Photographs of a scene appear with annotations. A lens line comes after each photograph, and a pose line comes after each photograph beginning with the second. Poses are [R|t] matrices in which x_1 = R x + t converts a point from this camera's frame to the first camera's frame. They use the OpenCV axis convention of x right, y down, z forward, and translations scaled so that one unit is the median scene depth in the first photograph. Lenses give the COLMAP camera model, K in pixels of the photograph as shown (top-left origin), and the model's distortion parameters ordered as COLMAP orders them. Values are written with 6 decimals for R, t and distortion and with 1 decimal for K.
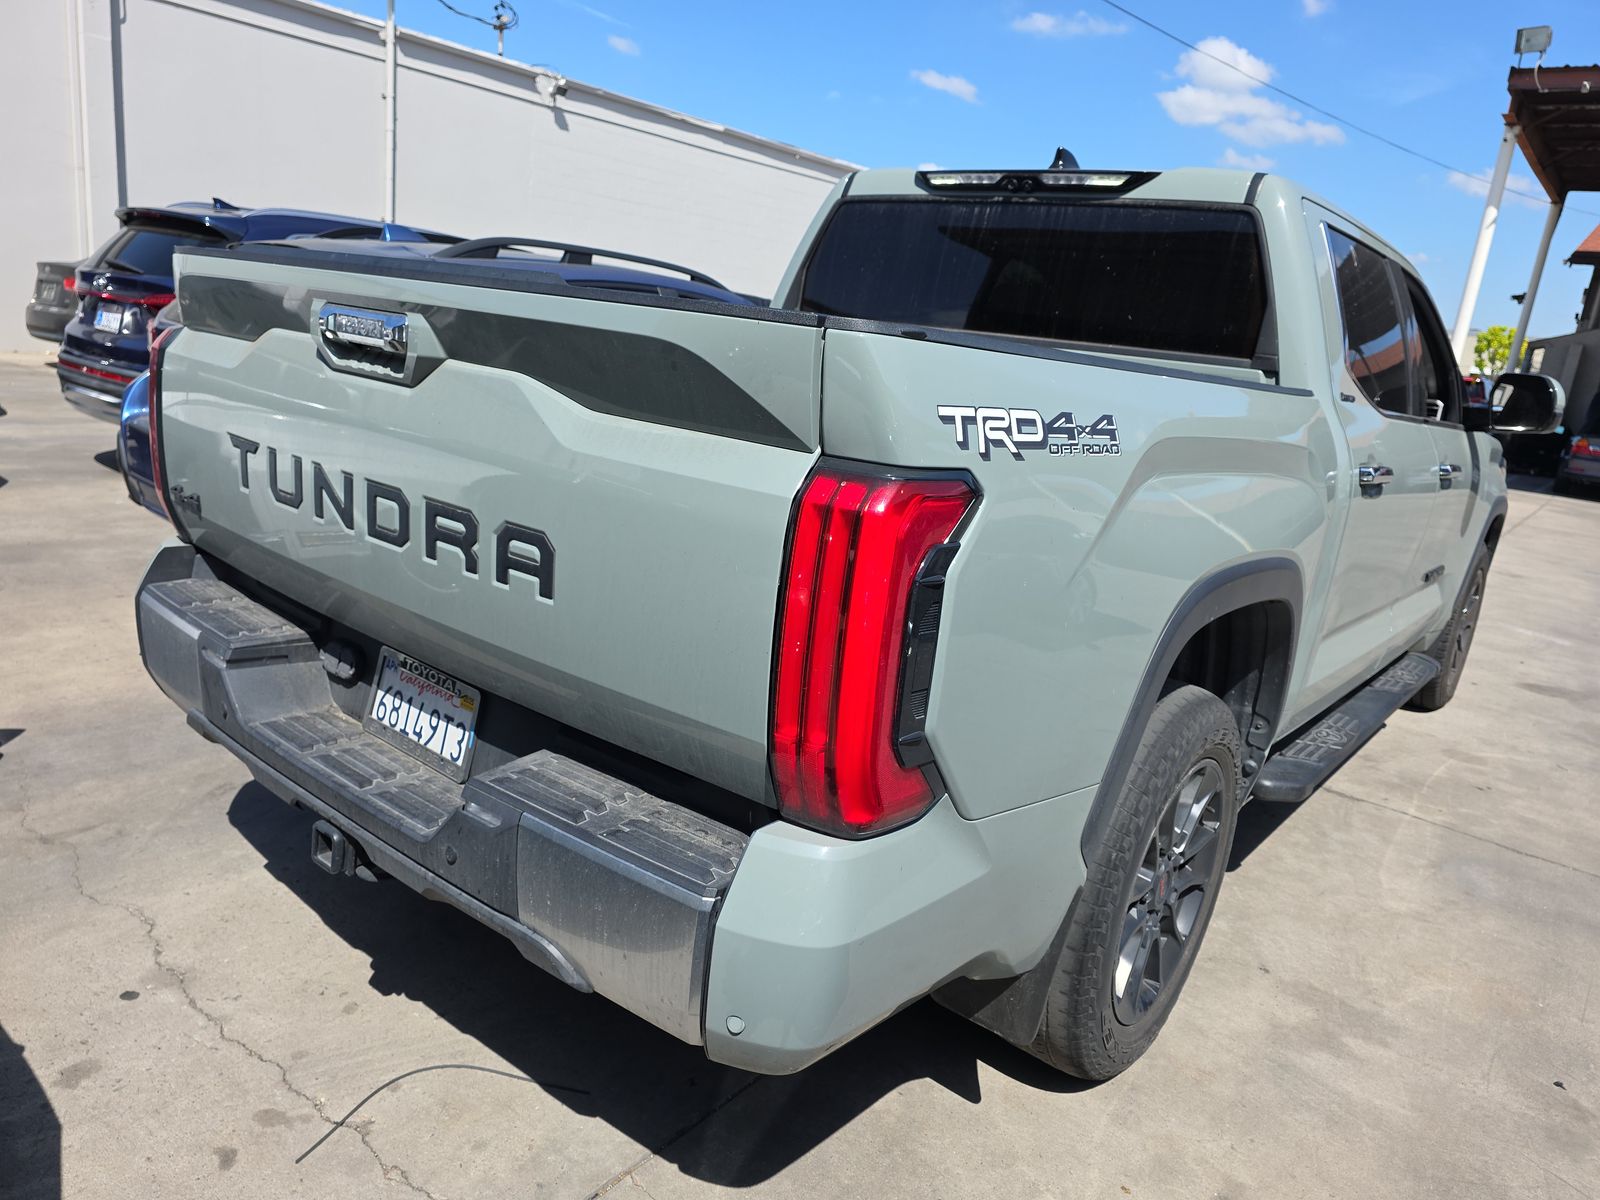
lens RADIAL K [[1068.9, 0, 800.0], [0, 1068.9, 600.0], [0, 0, 1]] dist [0.058093, -0.045318]
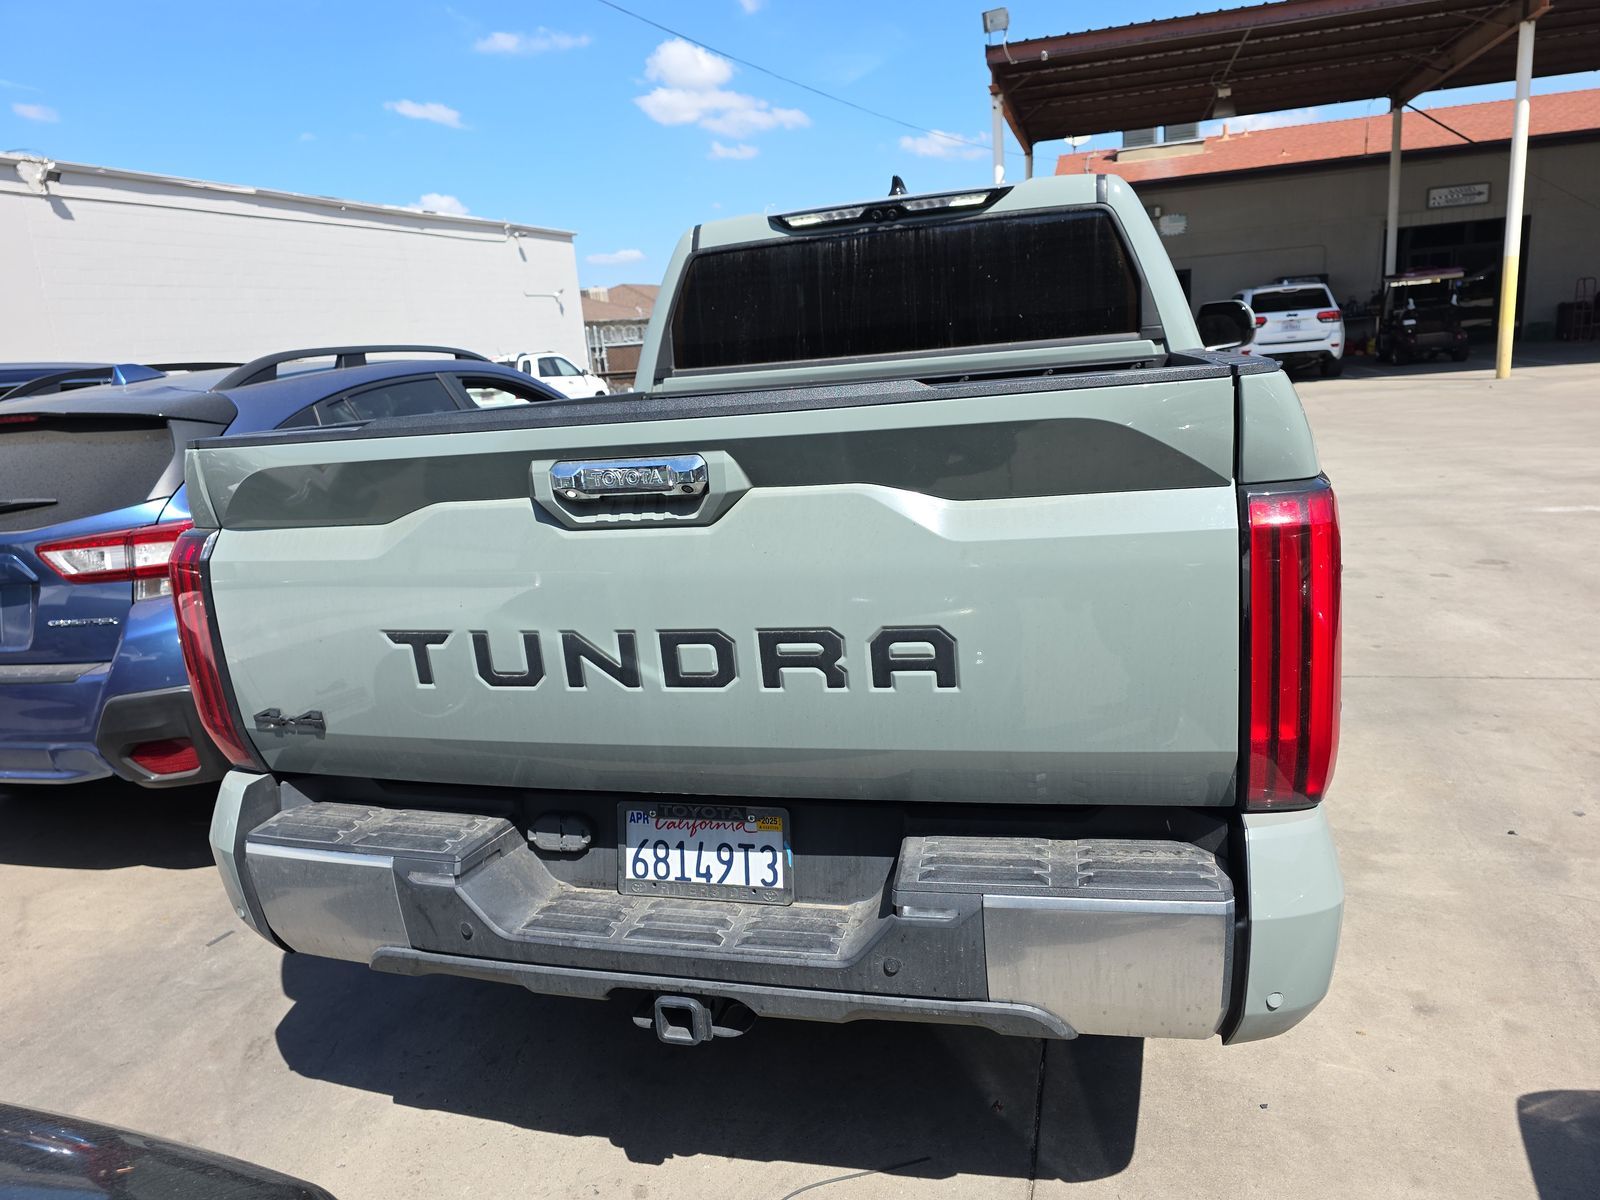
lens RADIAL K [[1068.9, 0, 800.0], [0, 1068.9, 600.0], [0, 0, 1]] dist [0.058093, -0.045318]
pose [[0.905144, -0.269507, 0.328757, -0.509676], [0.273304, 0.961270, 0.035556, -0.118053], [-0.325607, 0.057668, 0.943745, 0.054330]]
